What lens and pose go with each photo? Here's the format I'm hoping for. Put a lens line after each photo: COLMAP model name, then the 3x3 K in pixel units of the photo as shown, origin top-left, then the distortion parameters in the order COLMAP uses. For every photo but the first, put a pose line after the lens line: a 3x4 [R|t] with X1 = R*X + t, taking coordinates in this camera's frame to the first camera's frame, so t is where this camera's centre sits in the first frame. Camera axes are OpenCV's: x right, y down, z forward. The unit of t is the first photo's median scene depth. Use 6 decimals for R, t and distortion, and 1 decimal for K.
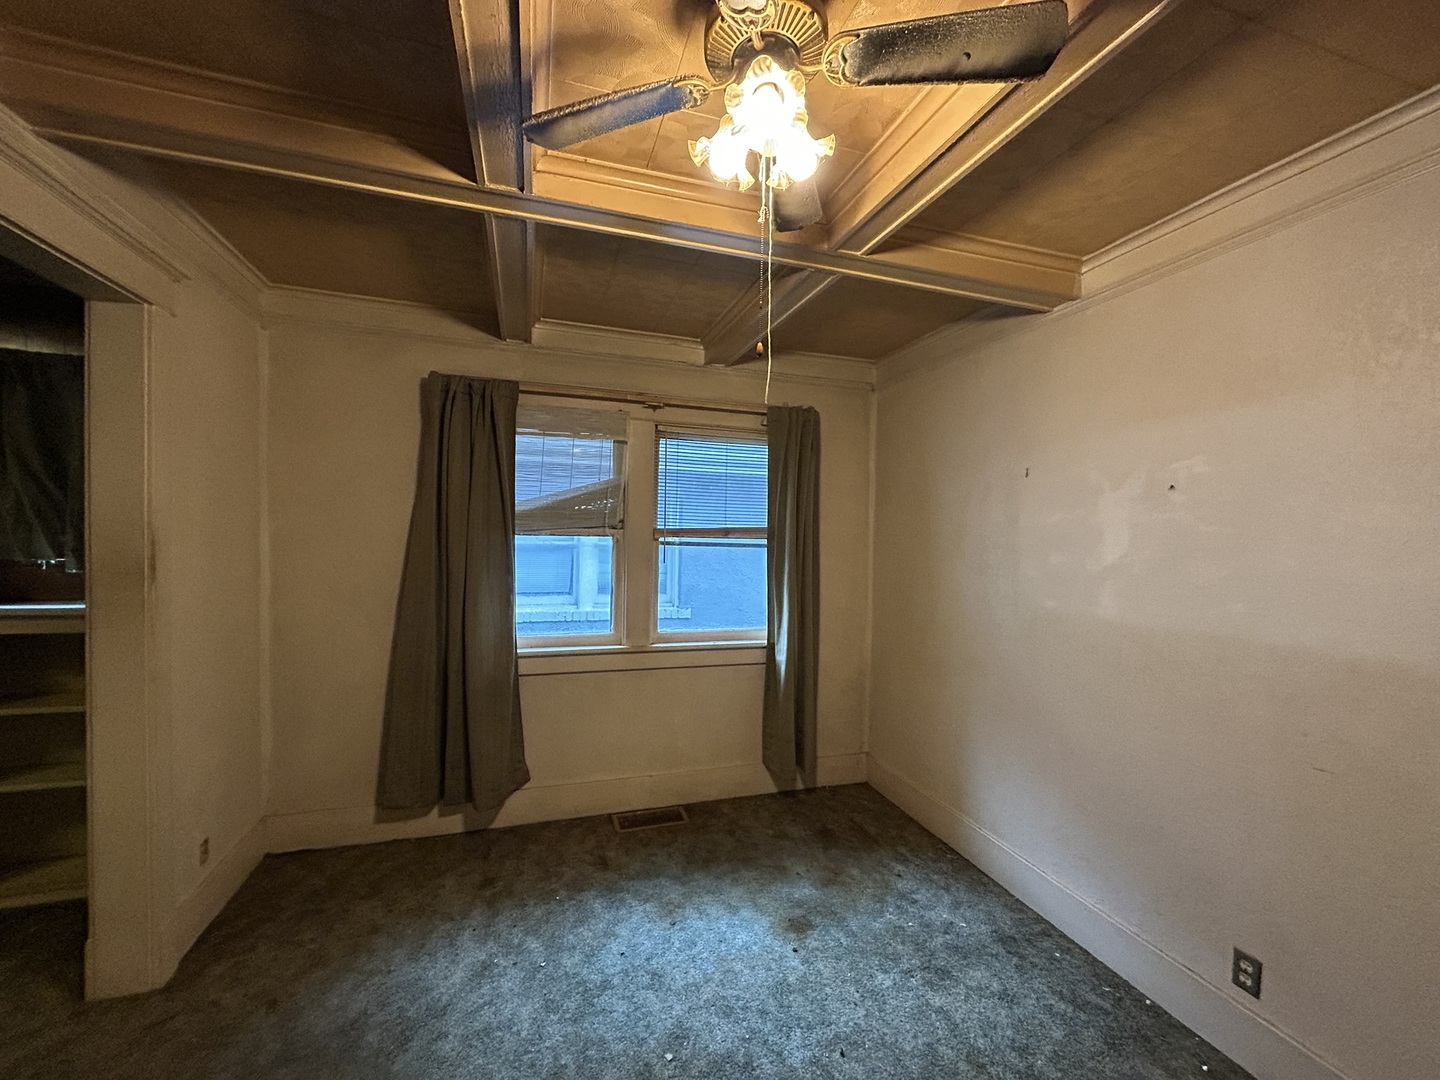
lens RADIAL K [[576.1, 0, 718.4], [0, 576.1, 540.3], [0, 0, 1]] dist [-0.003572, 0.000646]
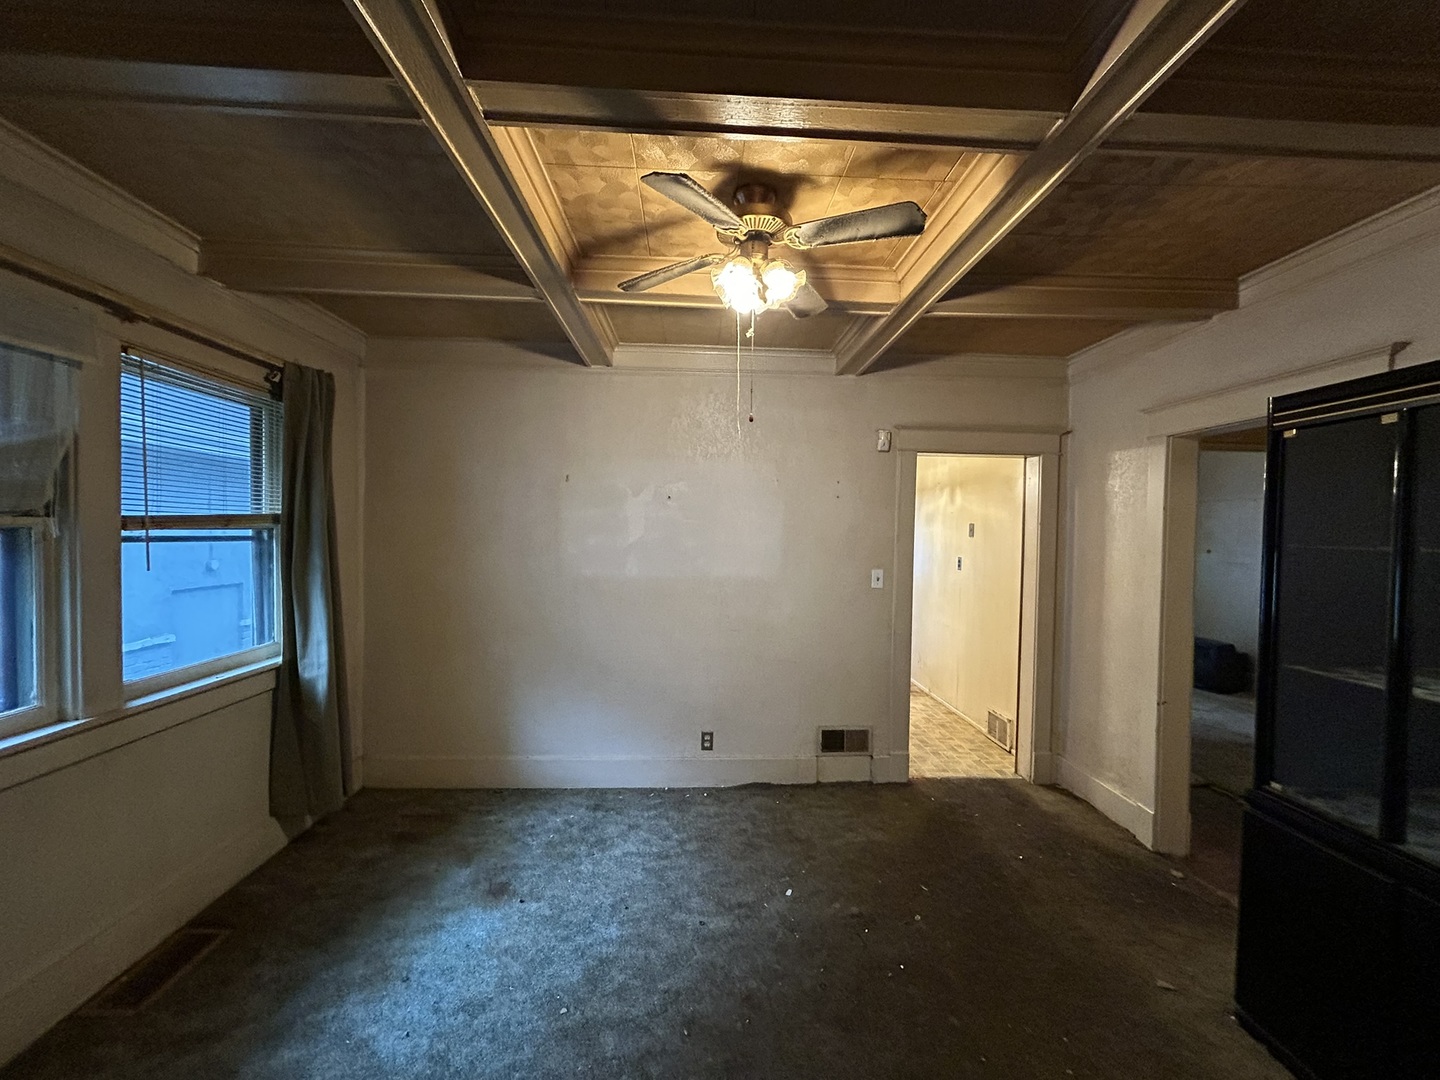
lens RADIAL K [[576.1, 0, 718.4], [0, 576.1, 540.3], [0, 0, 1]] dist [-0.003572, 0.000646]
pose [[0.264535, -0.036150, 0.963698, -0.712053], [0.002721, 0.999321, 0.036740, -0.019923], [-0.964372, -0.007096, 0.264454, 0.305103]]
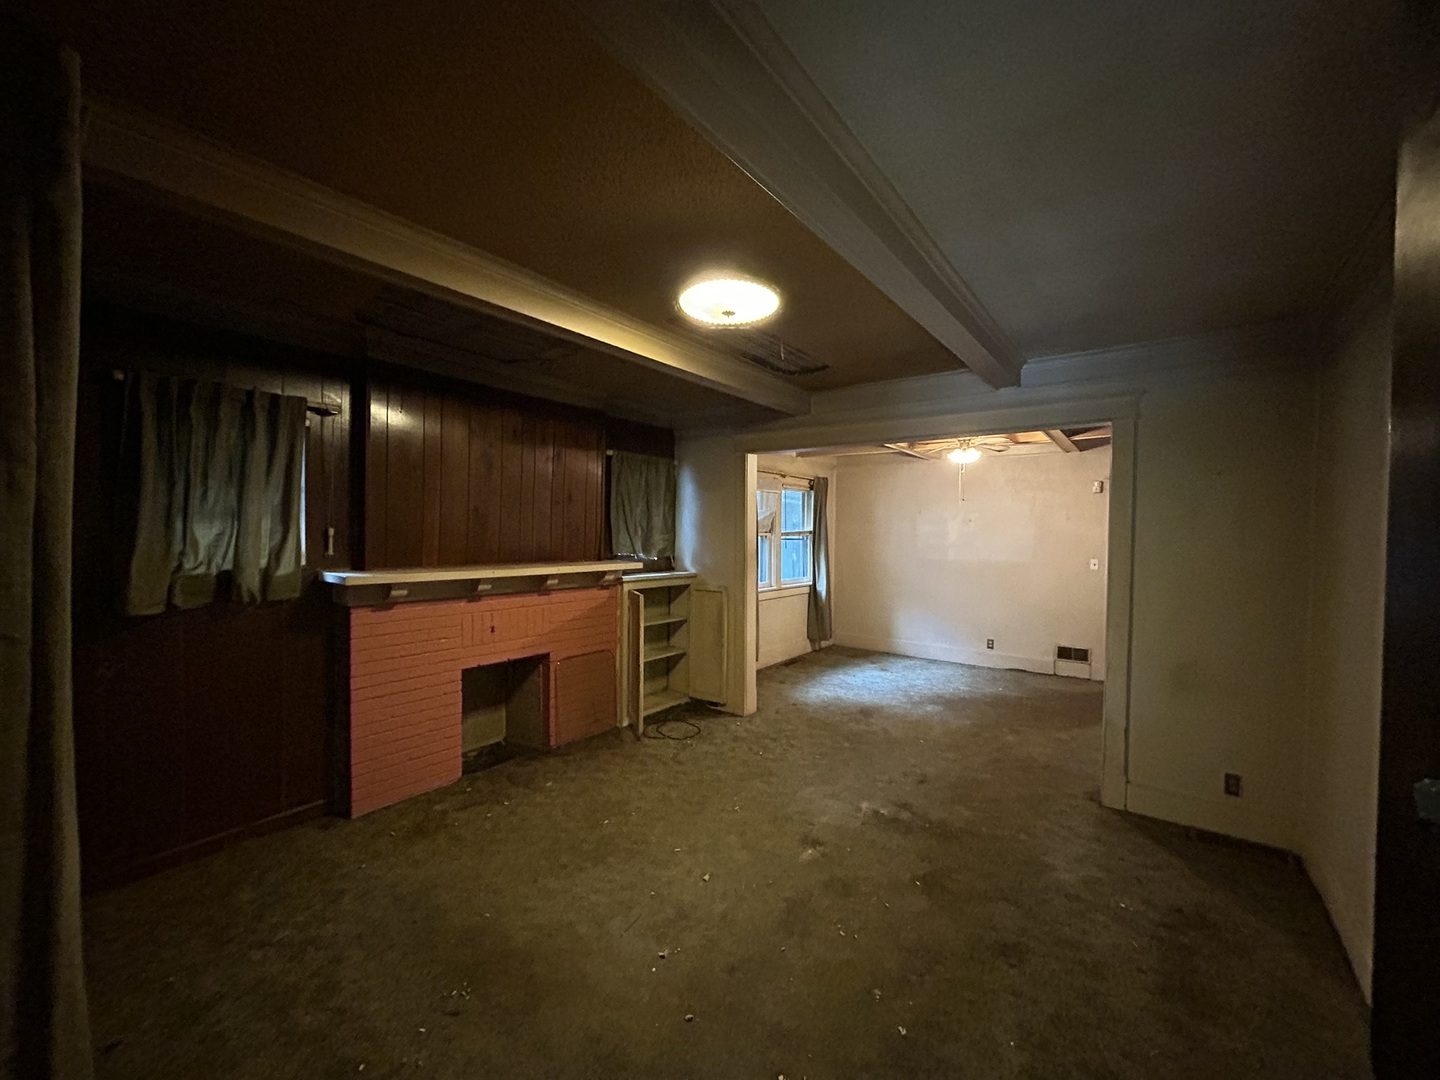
lens RADIAL K [[576.1, 0, 718.4], [0, 576.1, 540.3], [0, 0, 1]] dist [-0.003572, 0.000646]
pose [[0.818997, -0.023329, 0.573323, -2.051838], [0.013297, 0.999676, 0.021683, -0.053865], [-0.573643, -0.010135, 0.819043, -0.835513]]
